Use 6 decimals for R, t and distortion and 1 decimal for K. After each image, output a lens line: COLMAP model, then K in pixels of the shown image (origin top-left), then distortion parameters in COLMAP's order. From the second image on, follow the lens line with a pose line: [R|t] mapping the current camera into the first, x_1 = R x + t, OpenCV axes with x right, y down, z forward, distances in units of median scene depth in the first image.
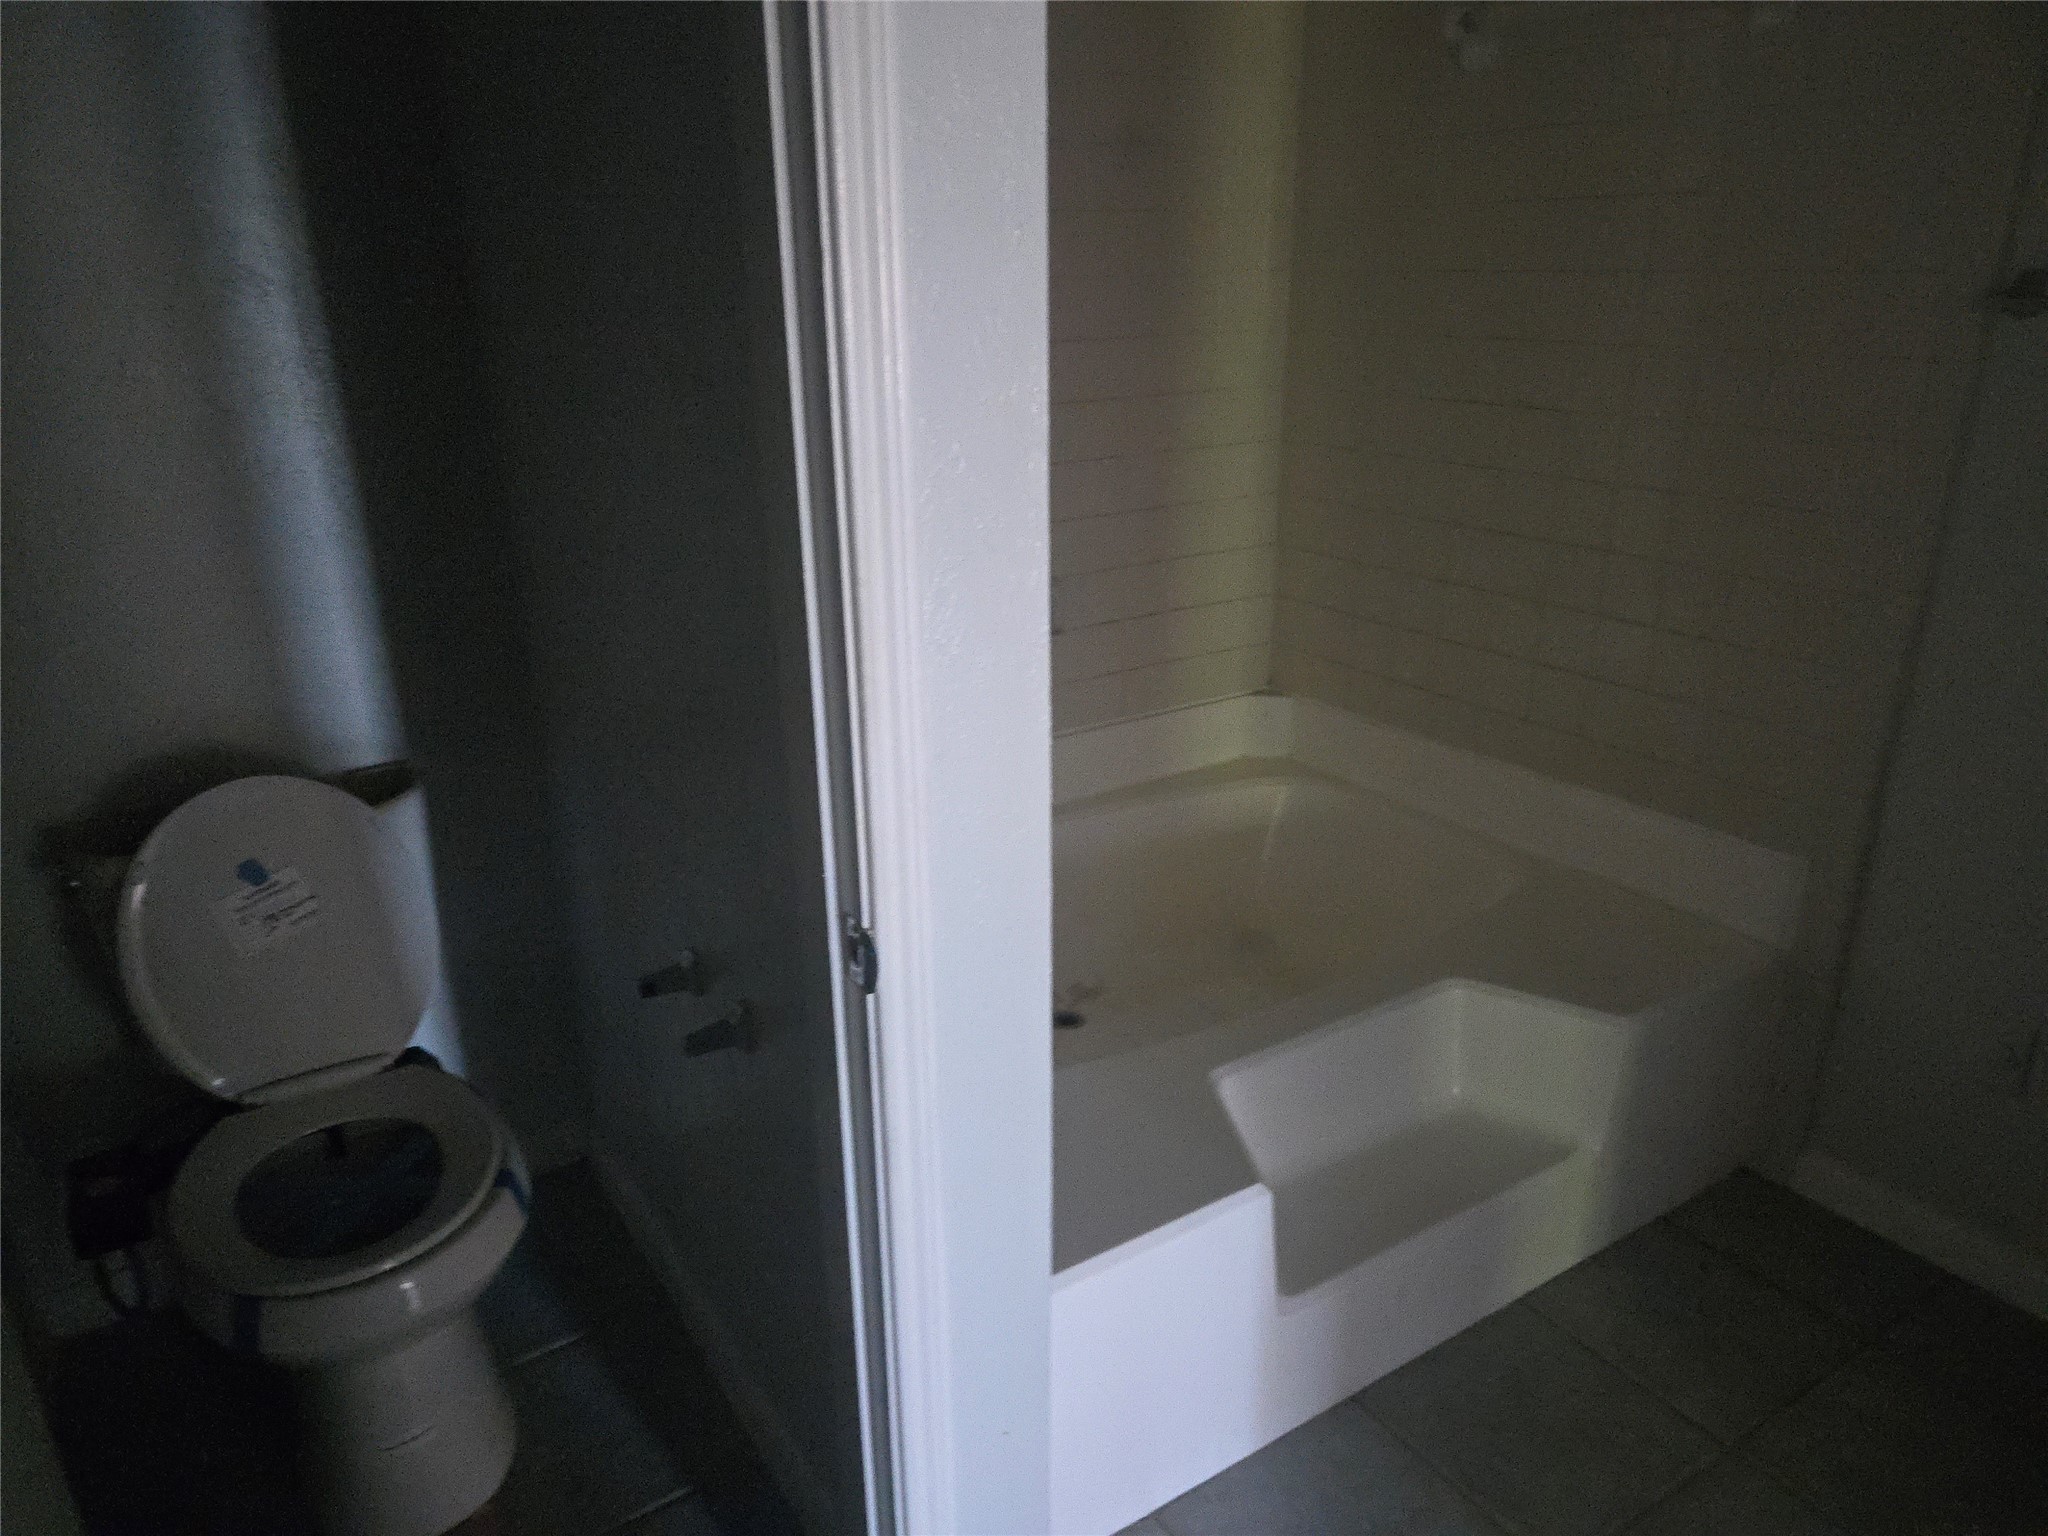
lens RADIAL K [[1344.4, 0, 1024.0], [0, 1344.4, 768.0], [0, 0, 1]] dist [0.079998, -0.069334]
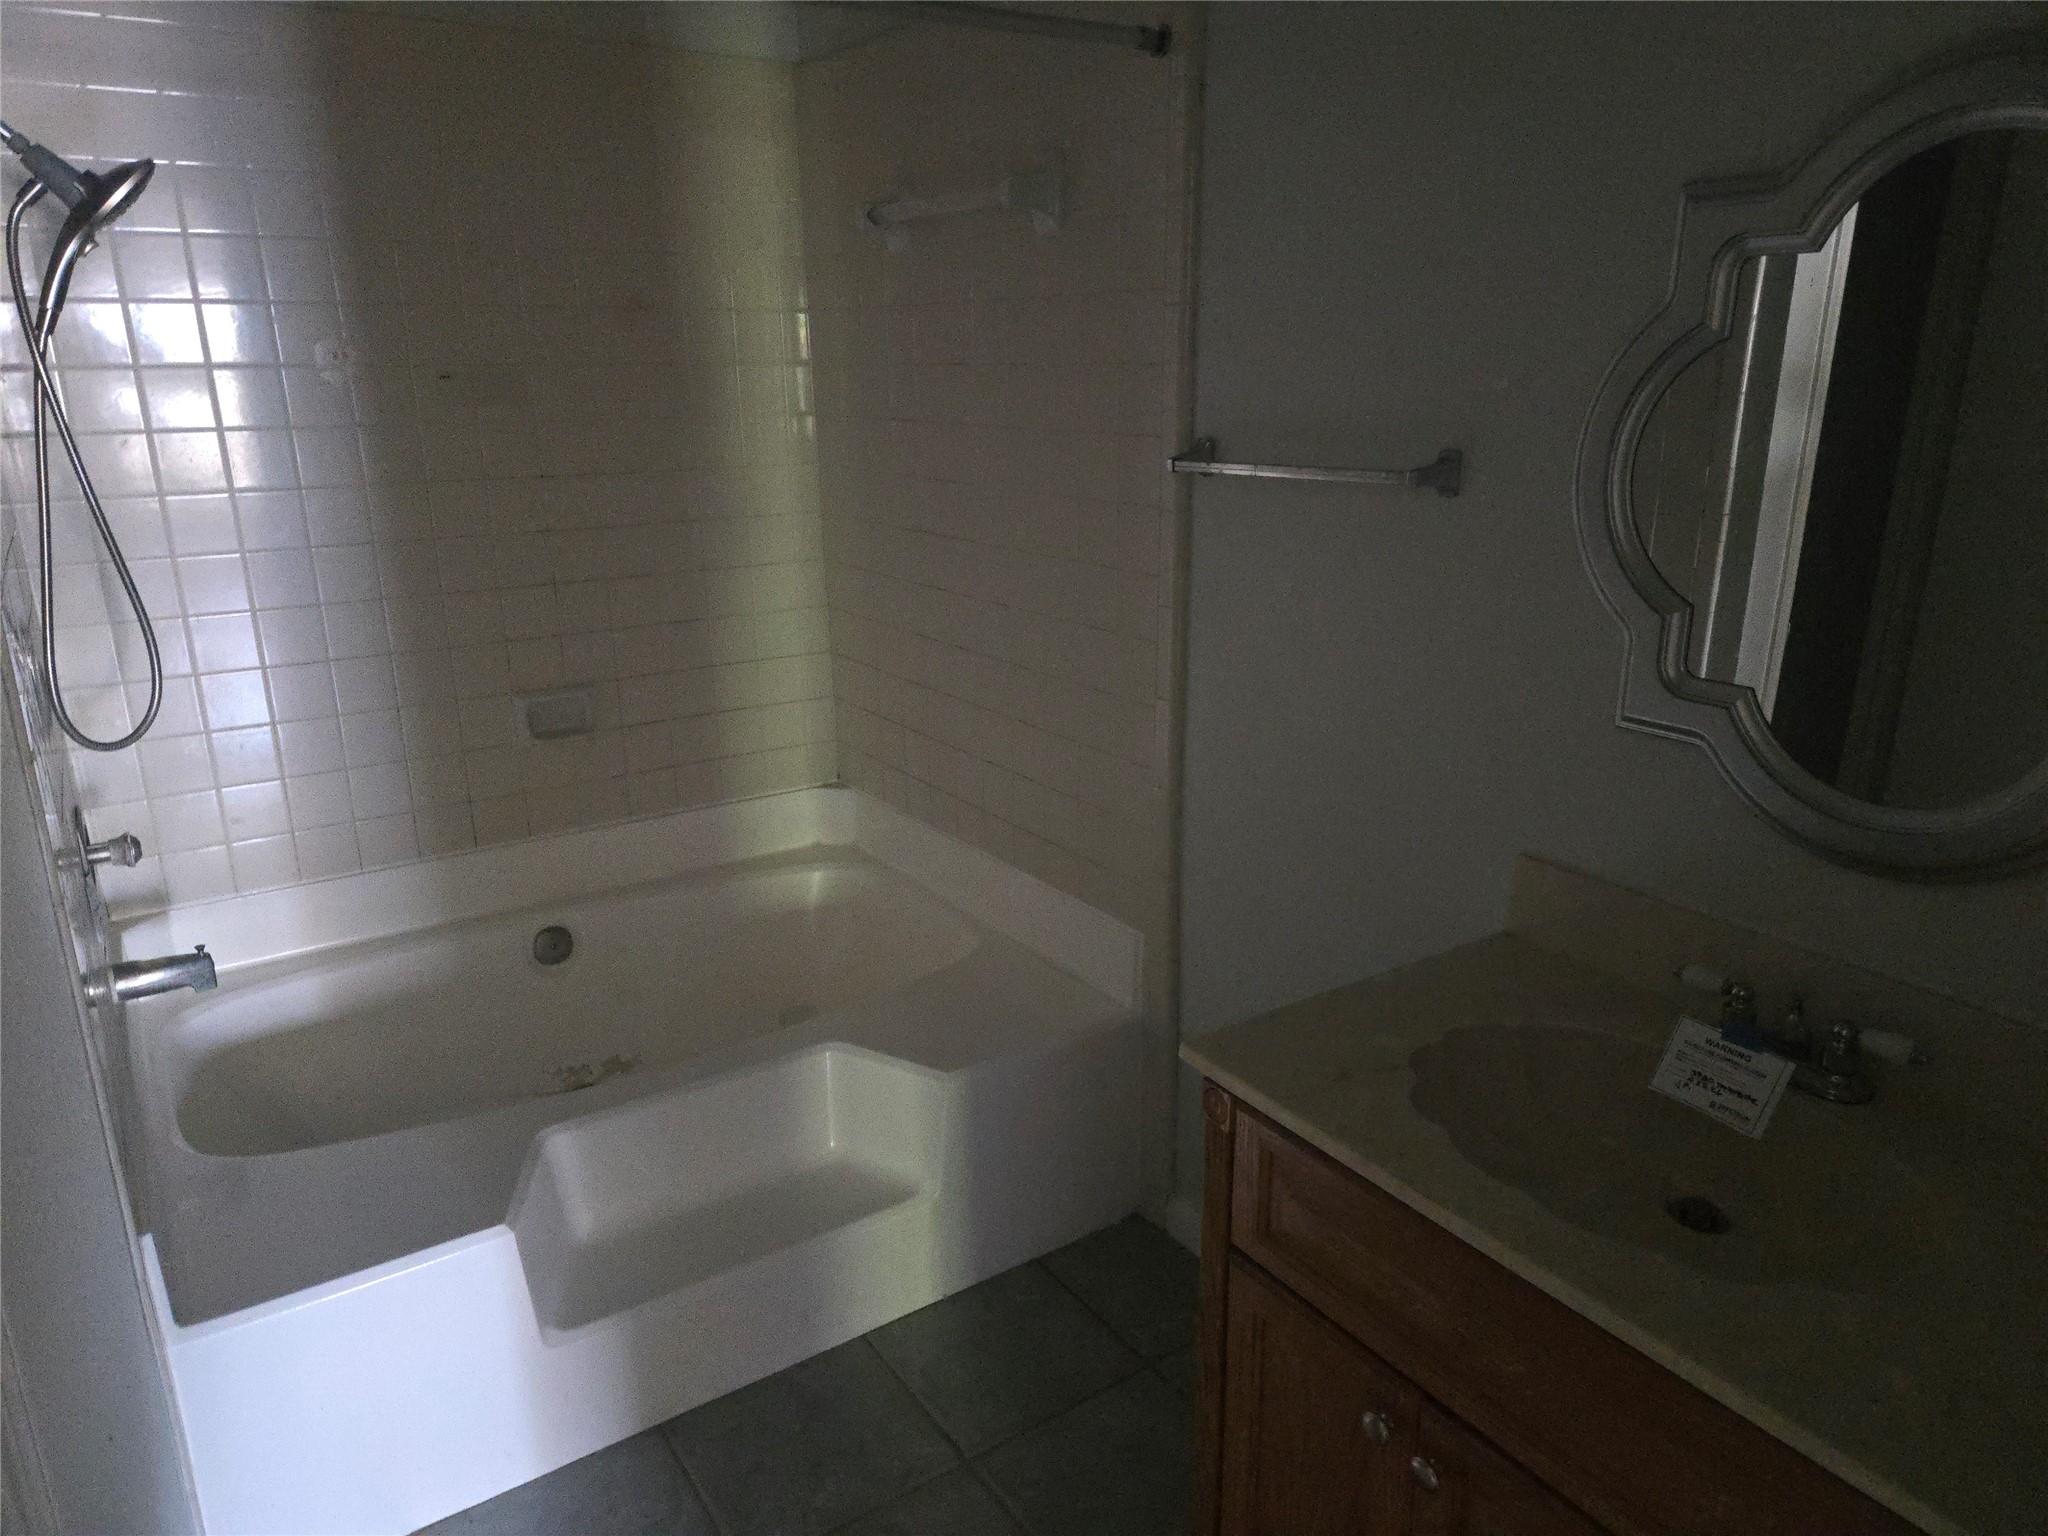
lens RADIAL K [[1344.4, 0, 1024.0], [0, 1344.4, 768.0], [0, 0, 1]] dist [0.079998, -0.069334]
pose [[0.999858, -0.004484, 0.016271, 0.432390], [0.005575, 0.997692, -0.067673, 0.005981], [-0.015930, 0.067754, 0.997575, -0.117376]]
